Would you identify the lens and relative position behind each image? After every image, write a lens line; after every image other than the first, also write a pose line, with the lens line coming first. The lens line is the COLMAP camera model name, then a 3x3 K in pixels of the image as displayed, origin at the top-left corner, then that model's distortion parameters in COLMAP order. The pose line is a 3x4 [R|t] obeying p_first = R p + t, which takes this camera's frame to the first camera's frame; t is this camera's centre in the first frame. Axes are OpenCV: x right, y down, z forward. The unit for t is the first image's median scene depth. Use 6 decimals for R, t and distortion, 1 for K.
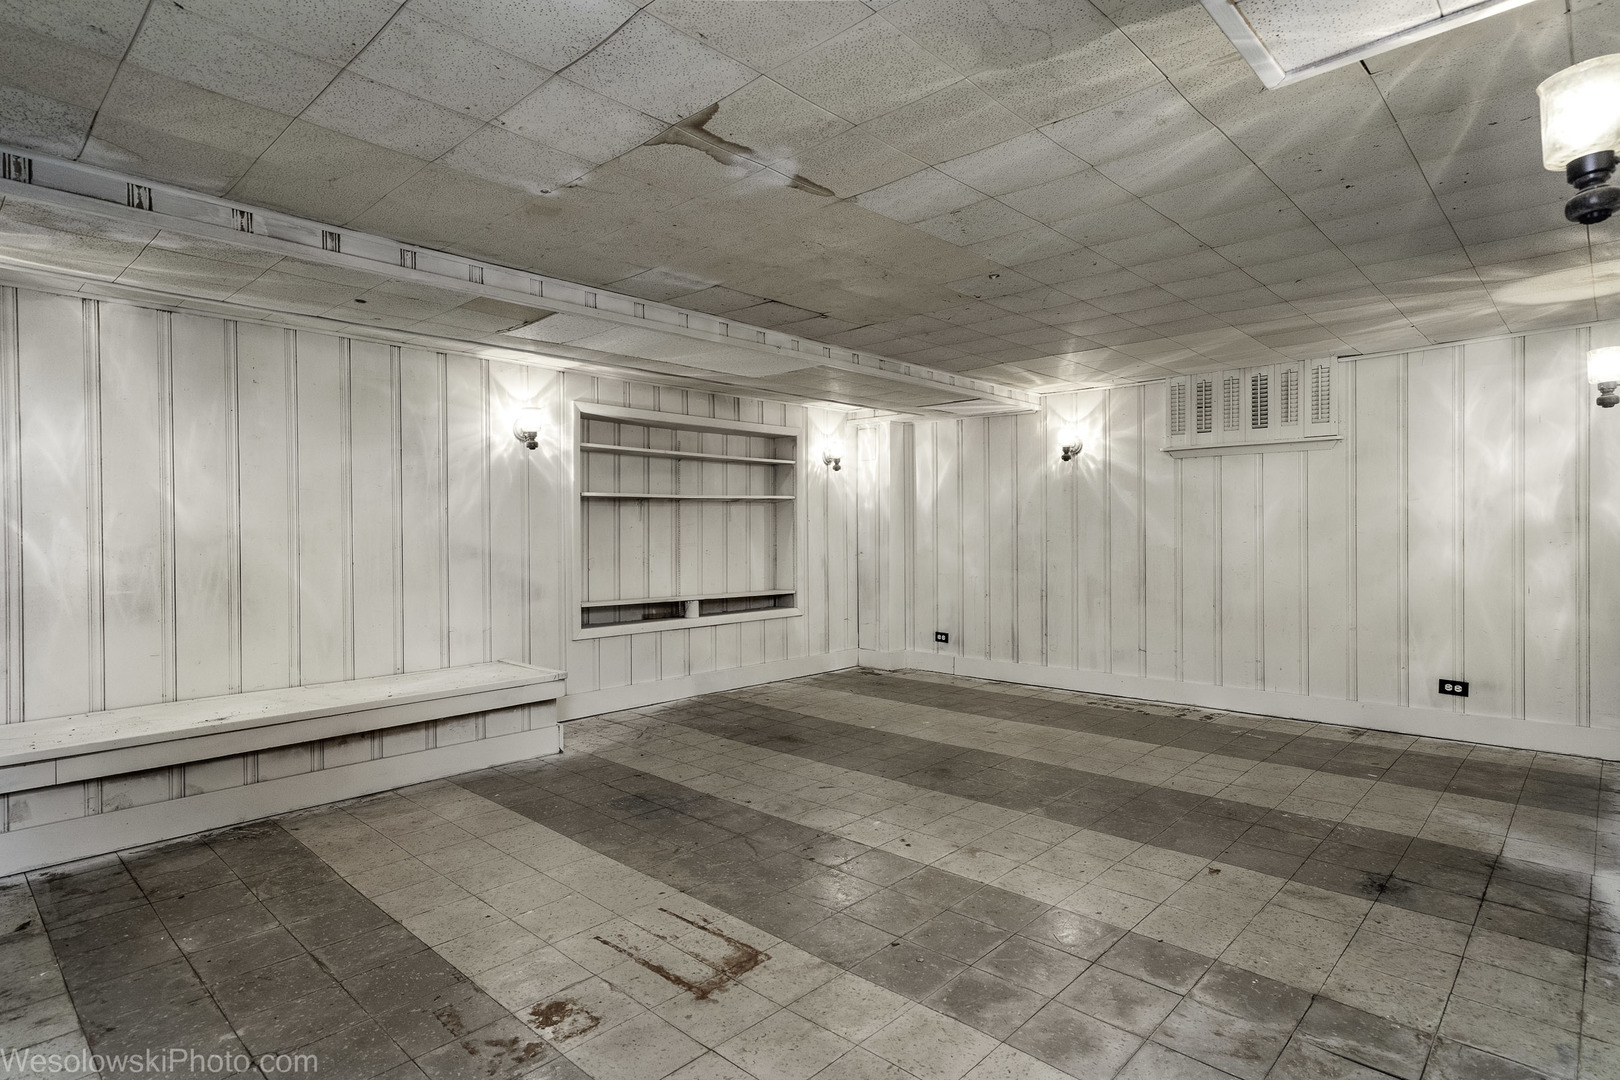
lens RADIAL K [[849.1, 0, 808.1], [0, 849.1, 535.4], [0, 0, 1]] dist [0.006924, 0.005306]
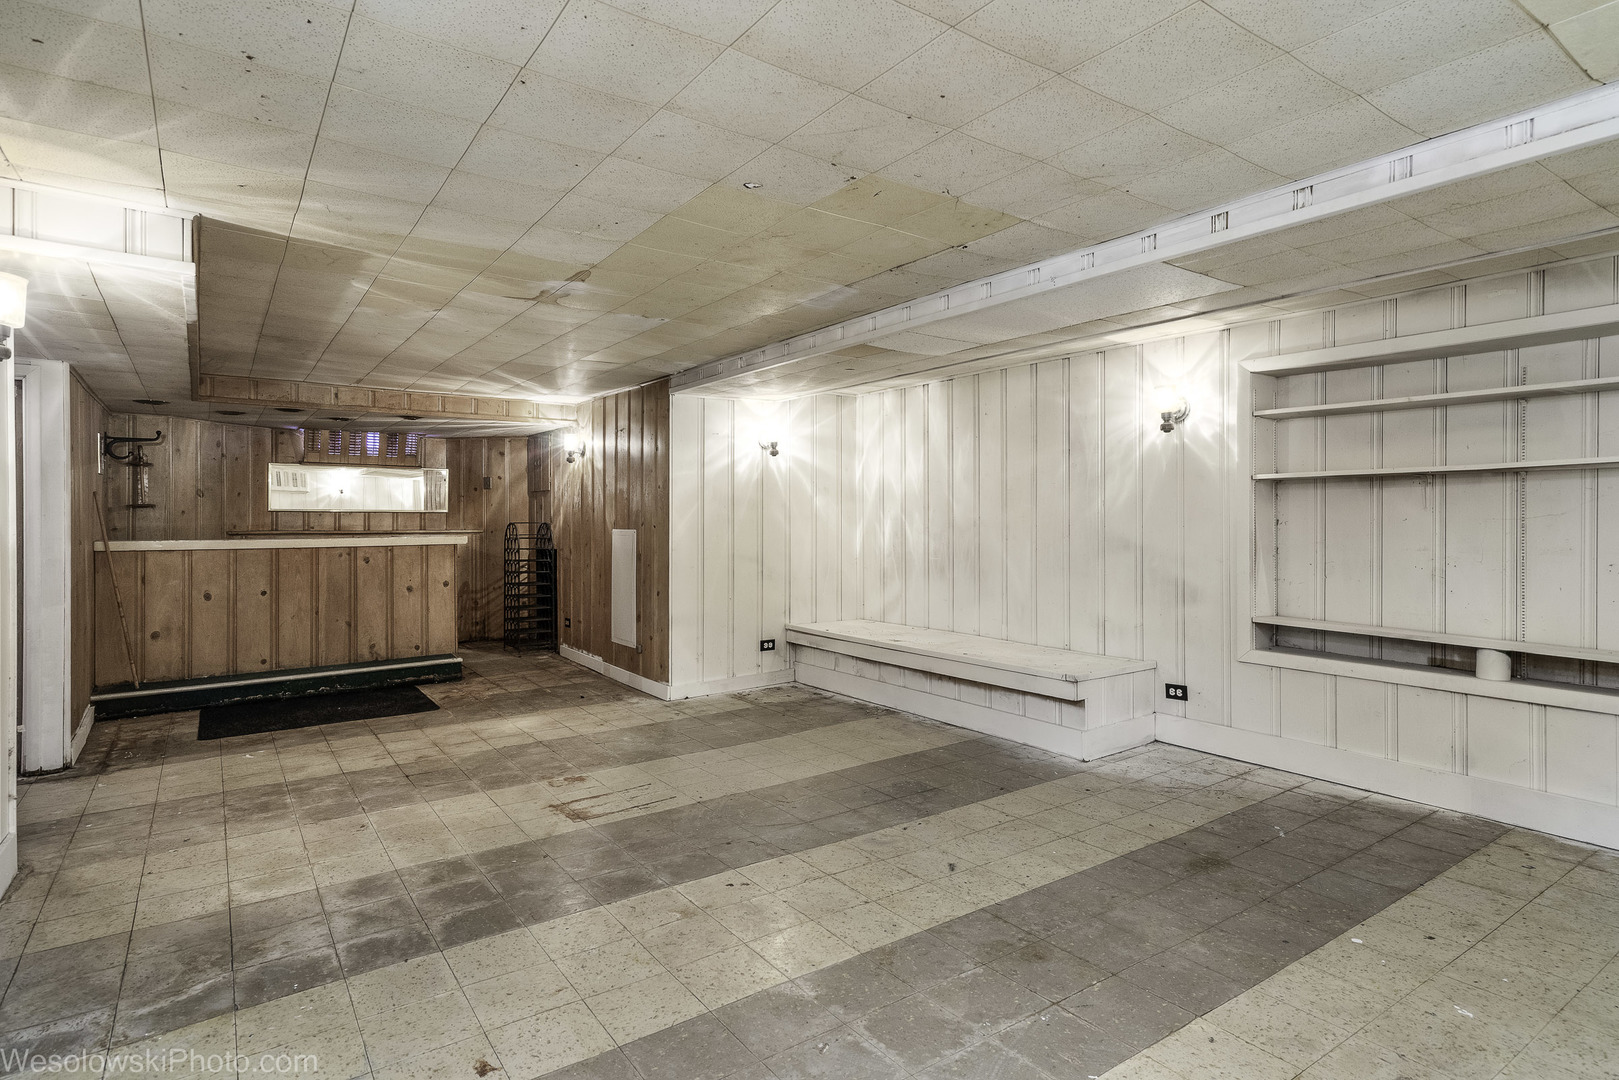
lens RADIAL K [[848.6, 0, 803.7], [0, 848.6, 515.7], [0, 0, 1]] dist [0.006924, 0.005306]
pose [[-0.200391, 0.004630, -0.979705, 0.813814], [-0.002474, 0.999983, 0.005232, -0.022956], [0.979713, 0.003472, -0.200376, 1.047633]]
